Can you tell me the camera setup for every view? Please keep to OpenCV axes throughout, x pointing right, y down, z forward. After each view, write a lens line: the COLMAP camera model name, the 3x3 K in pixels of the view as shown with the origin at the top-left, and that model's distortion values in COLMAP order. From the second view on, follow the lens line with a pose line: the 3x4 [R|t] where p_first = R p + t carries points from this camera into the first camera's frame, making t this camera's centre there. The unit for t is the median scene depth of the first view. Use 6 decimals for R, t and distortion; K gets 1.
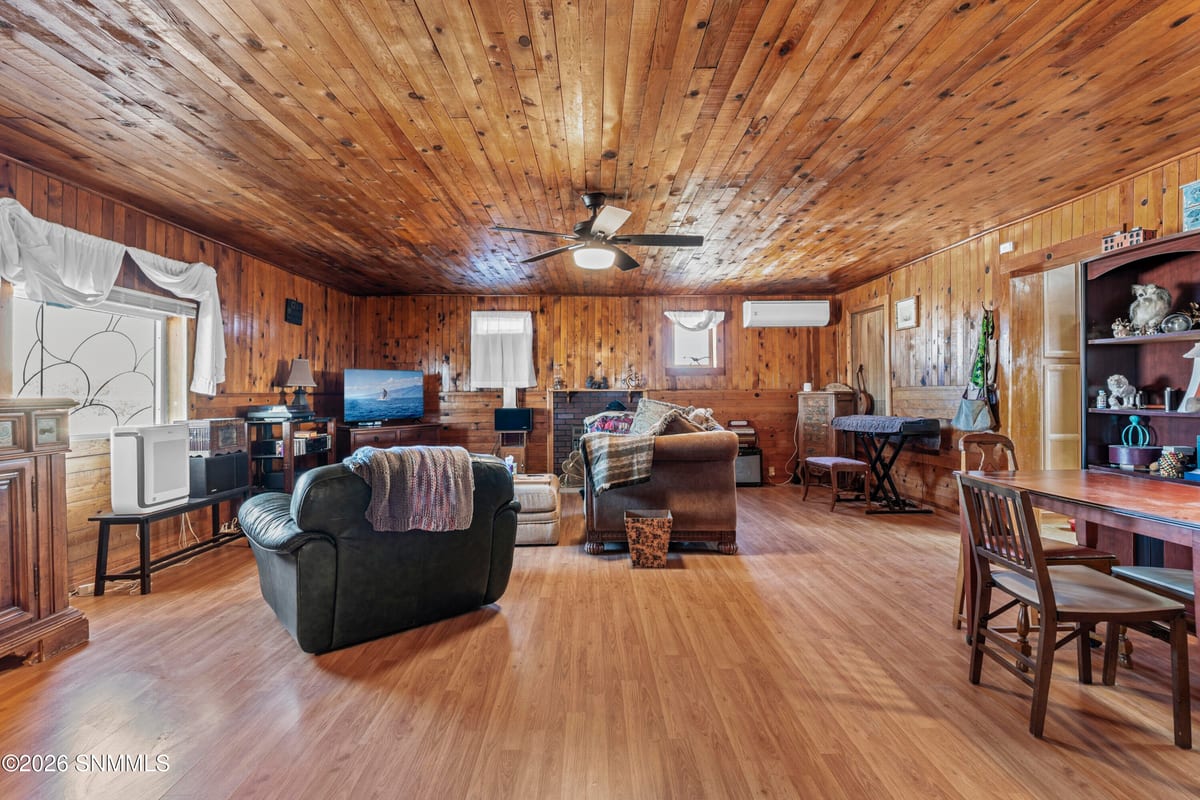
lens RADIAL K [[567.6, 0, 600.7], [0, 567.6, 395.1], [0, 0, 1]] dist [-0.005245, -0.000263]
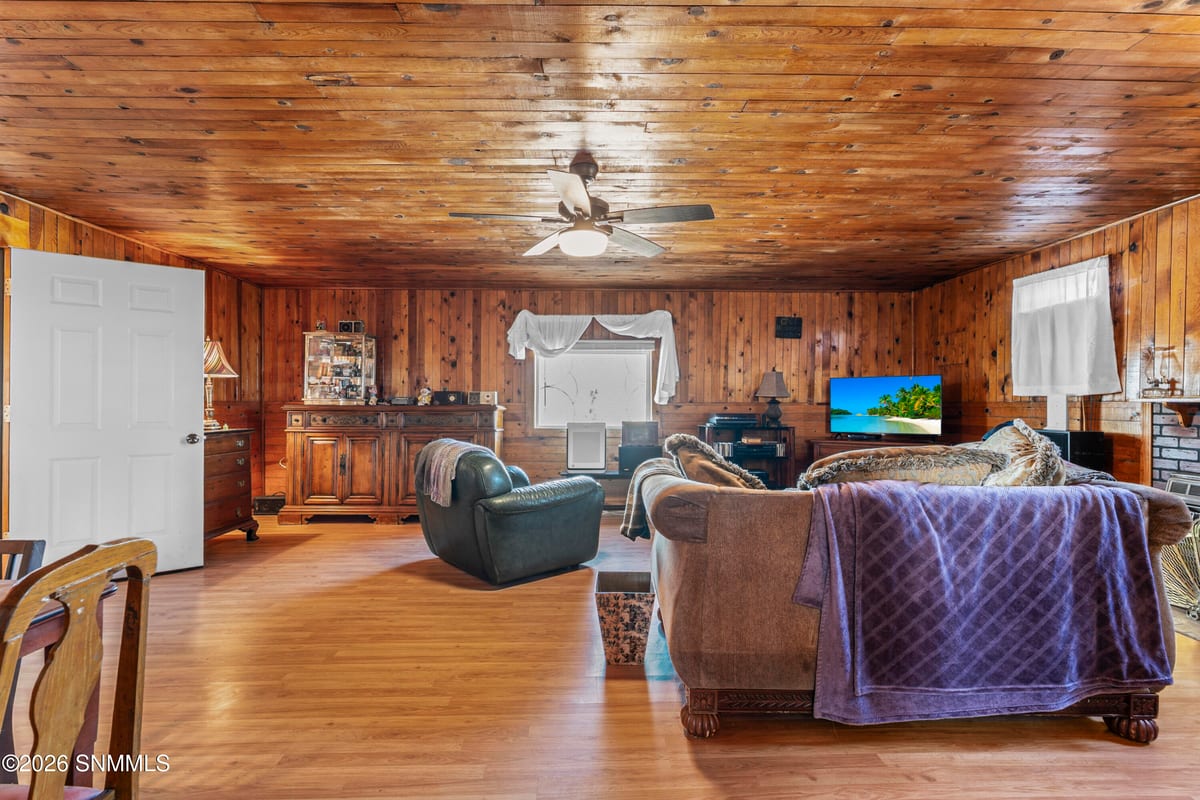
lens RADIAL K [[541.7, 0, 599.5], [0, 541.7, 404.2], [0, 0, 1]] dist [-0.002659, 0.000192]
pose [[0.006517, 0.008074, -0.999946, 0.553849], [-0.005102, 0.999955, 0.008041, -0.008655], [0.999966, 0.005050, 0.006558, 0.722374]]
